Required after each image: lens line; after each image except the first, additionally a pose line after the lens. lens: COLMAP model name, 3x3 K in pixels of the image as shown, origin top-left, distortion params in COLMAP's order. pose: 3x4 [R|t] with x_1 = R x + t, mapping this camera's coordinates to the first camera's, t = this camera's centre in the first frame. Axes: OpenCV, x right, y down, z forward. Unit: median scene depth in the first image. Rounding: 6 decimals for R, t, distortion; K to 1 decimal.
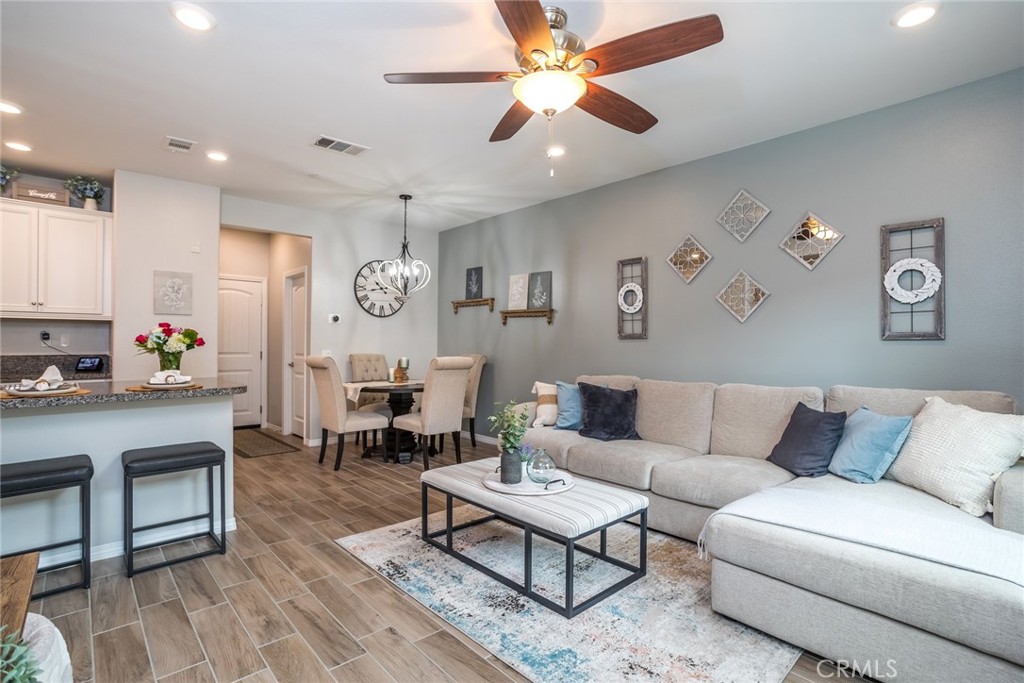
lens RADIAL K [[493.9, 0, 512.0], [0, 493.9, 341.5], [0, 0, 1]] dist [-0.057158, 0.031594]
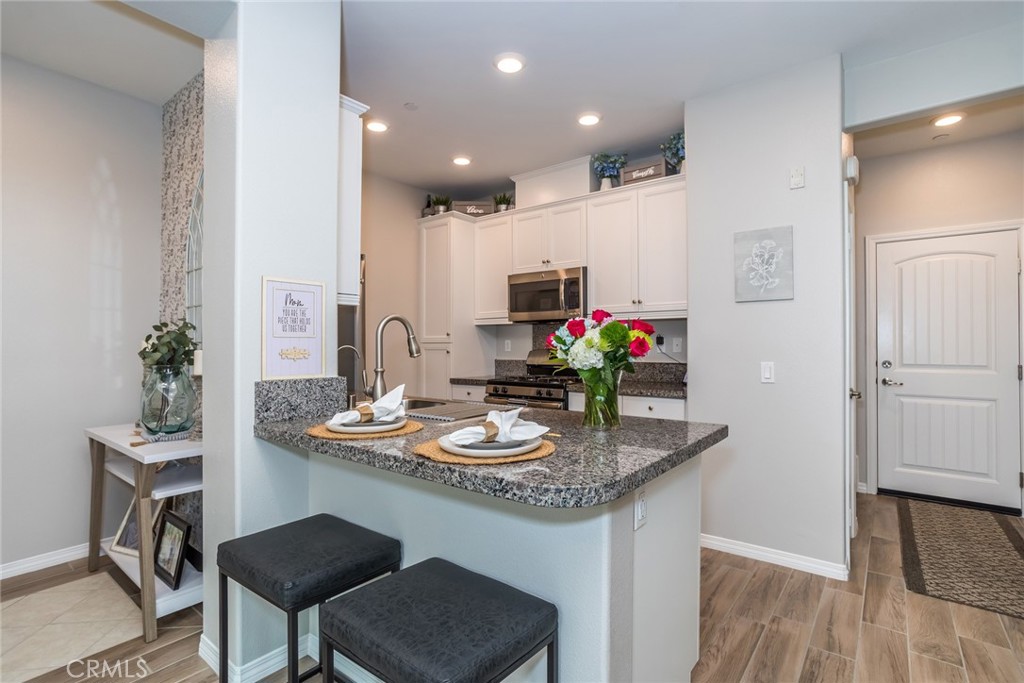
lens RADIAL K [[493.9, 0, 512.0], [0, 493.9, 341.5], [0, 0, 1]] dist [-0.057158, 0.031594]
pose [[0.161128, -0.011192, -0.986870, -0.147207], [0.002487, 0.999937, -0.010935, 0.000017], [0.986930, -0.000693, 0.161145, 0.556242]]
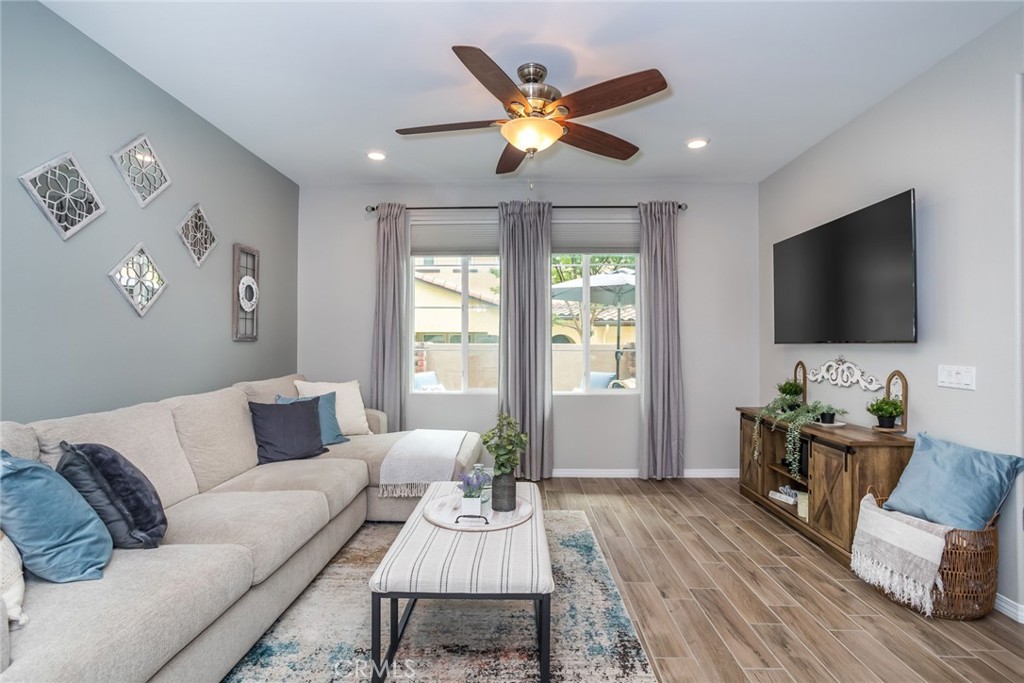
lens RADIAL K [[490.3, 0, 513.9], [0, 490.3, 339.8], [0, 0, 1]] dist [-0.059836, 0.037749]
pose [[-0.725993, -0.001505, 0.687701, -0.324831], [-0.006685, 0.999966, -0.004869, -0.003375], [-0.687670, -0.008132, -0.725978, 0.871411]]
